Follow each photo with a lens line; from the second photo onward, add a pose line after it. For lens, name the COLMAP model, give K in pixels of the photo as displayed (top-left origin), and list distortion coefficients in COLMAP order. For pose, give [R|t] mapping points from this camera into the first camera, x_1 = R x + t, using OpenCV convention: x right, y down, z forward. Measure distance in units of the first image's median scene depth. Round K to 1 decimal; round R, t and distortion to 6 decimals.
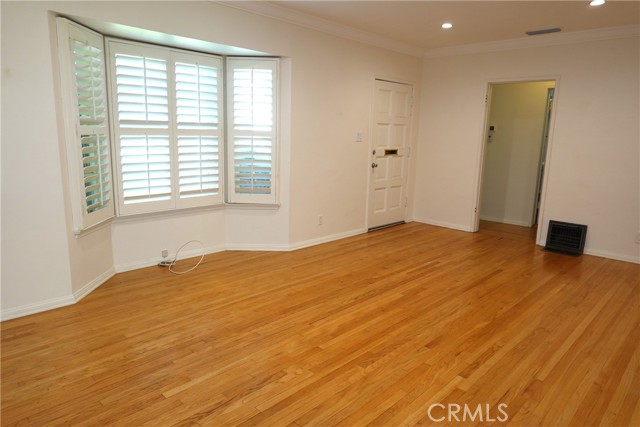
lens RADIAL K [[427.1, 0, 316.4], [0, 427.1, 211.4], [0, 0, 1]] dist [-0.004335, 0.002146]
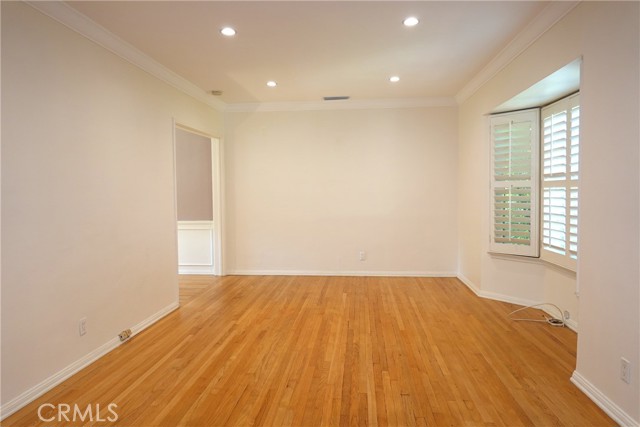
lens RADIAL K [[427.1, 0, 316.4], [0, 427.1, 211.4], [0, 0, 1]] dist [-0.004335, 0.002146]
pose [[-0.783714, 0.010580, -0.621031, 0.817795], [-0.124612, 0.976848, 0.173897, -0.271349], [0.608493, 0.213674, -0.764251, 1.720415]]
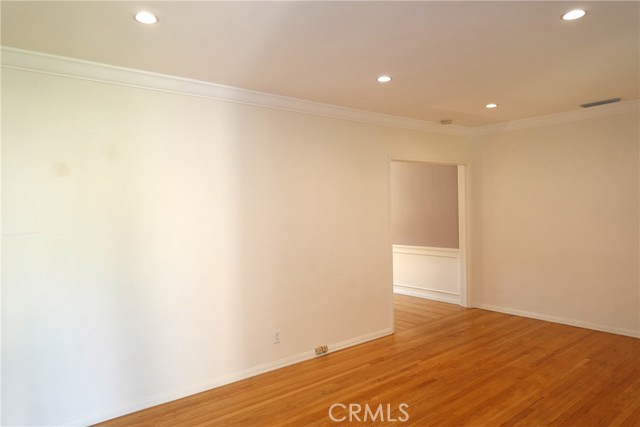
lens RADIAL K [[427.1, 0, 316.4], [0, 427.1, 211.4], [0, 0, 1]] dist [-0.004335, 0.002146]
pose [[-0.992494, -0.005814, 0.122154, 0.383178], [0.018617, 0.980045, 0.197903, -0.379236], [-0.120867, 0.198692, -0.972580, 1.830566]]
